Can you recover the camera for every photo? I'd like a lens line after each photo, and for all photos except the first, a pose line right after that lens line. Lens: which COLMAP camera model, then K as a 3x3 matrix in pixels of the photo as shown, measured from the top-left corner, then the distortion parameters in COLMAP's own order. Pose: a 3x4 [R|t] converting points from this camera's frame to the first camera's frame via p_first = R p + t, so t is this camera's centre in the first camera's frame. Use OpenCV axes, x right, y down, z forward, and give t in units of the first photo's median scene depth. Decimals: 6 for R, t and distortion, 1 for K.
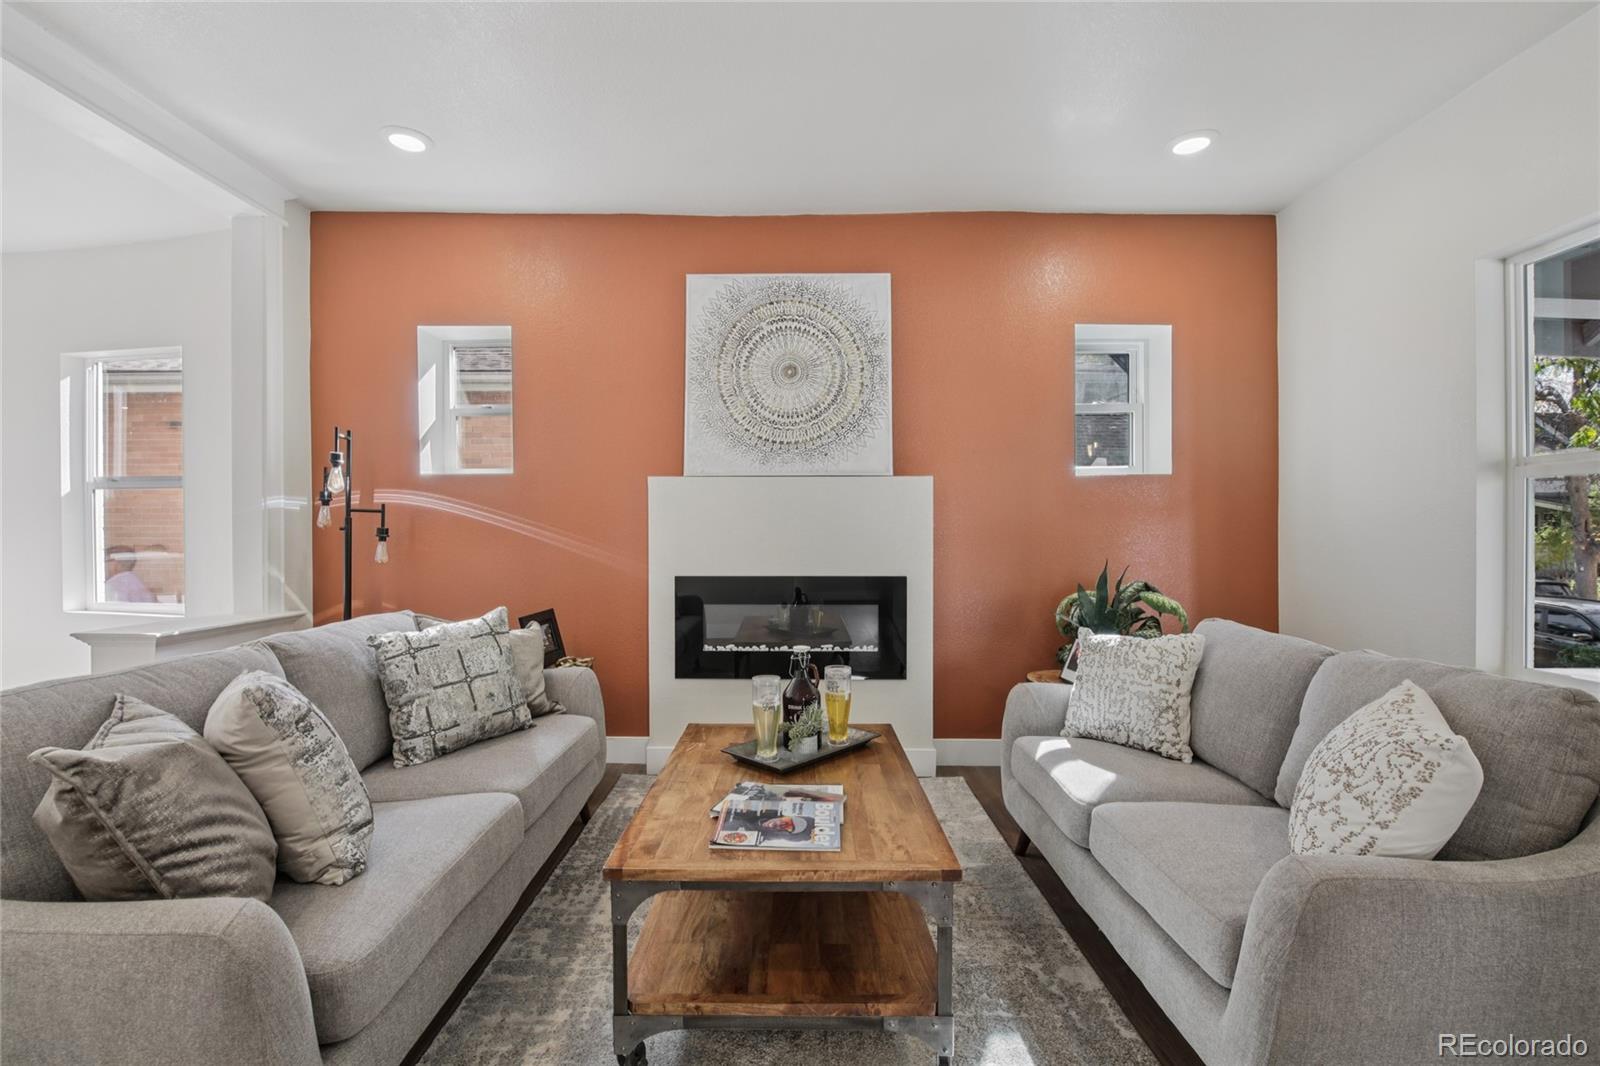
lens RADIAL K [[688.1, 0, 790.0], [0, 688.1, 525.4], [0, 0, 1]] dist [-0.002041, -0.000036]
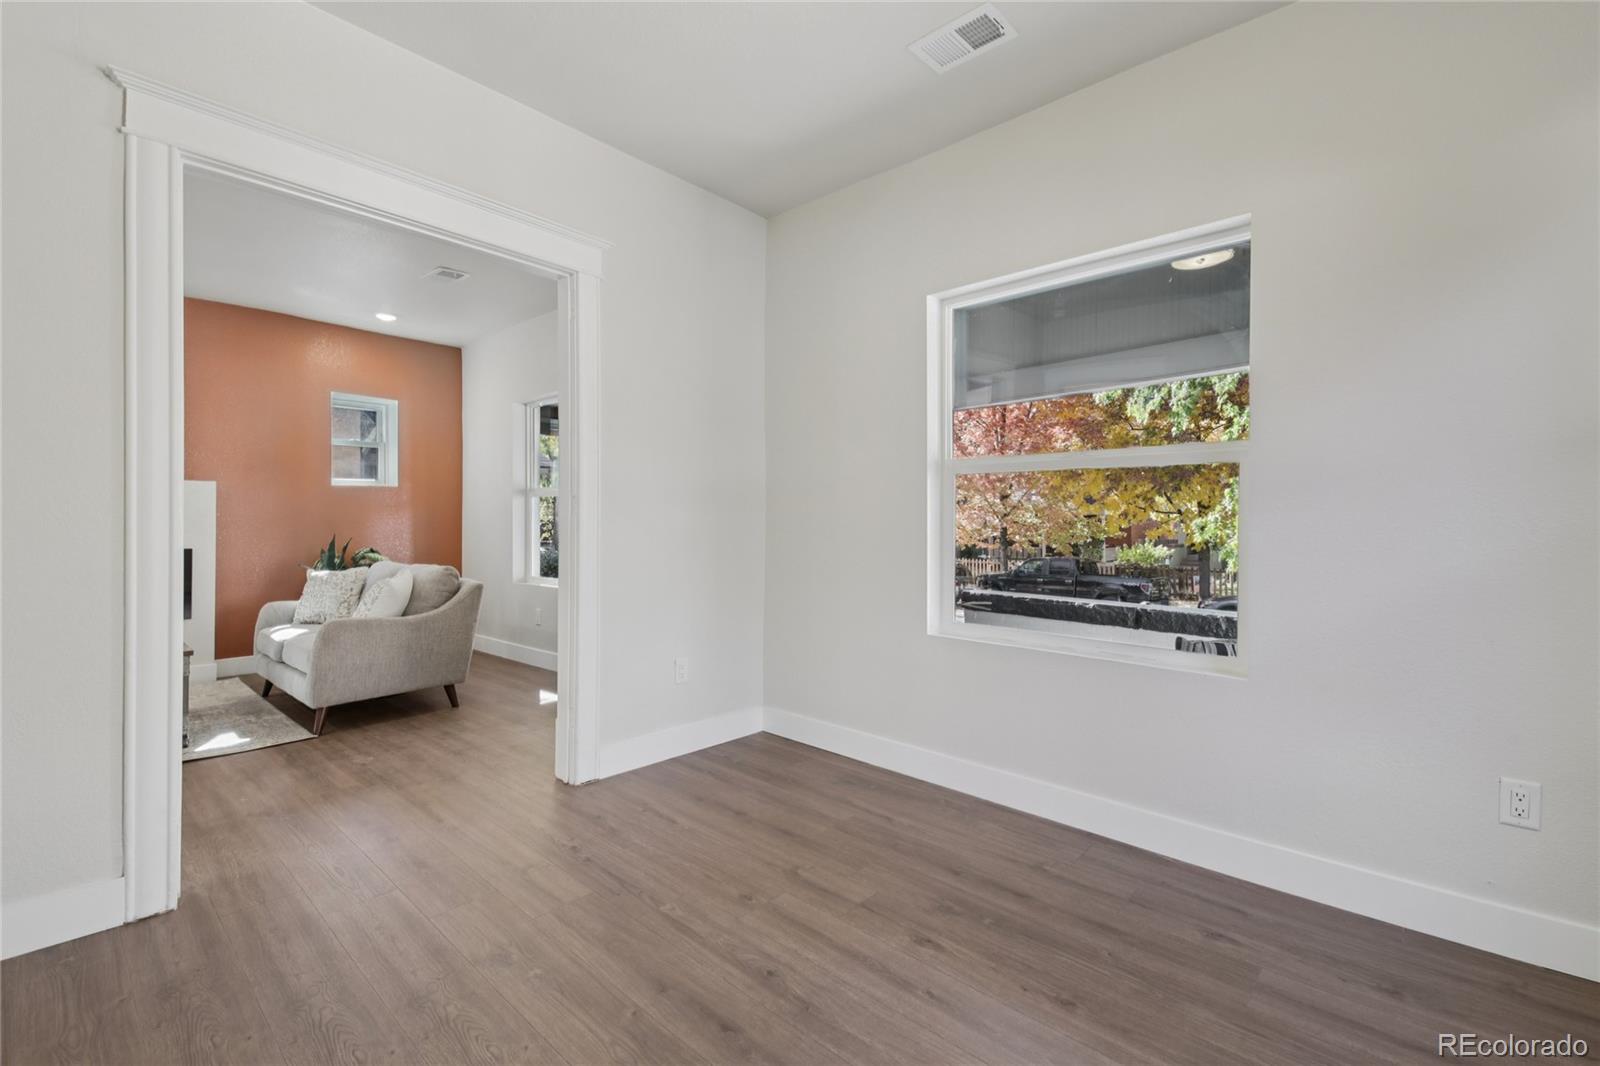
lens RADIAL K [[688.1, 0, 808.1], [0, 688.1, 524.5], [0, 0, 1]] dist [-0.002041, -0.000036]
pose [[0.667532, -0.001439, 0.744580, -0.045449], [-0.001393, 0.999994, 0.003181, 0.014023], [-0.744580, -0.003160, 0.667525, -0.940019]]
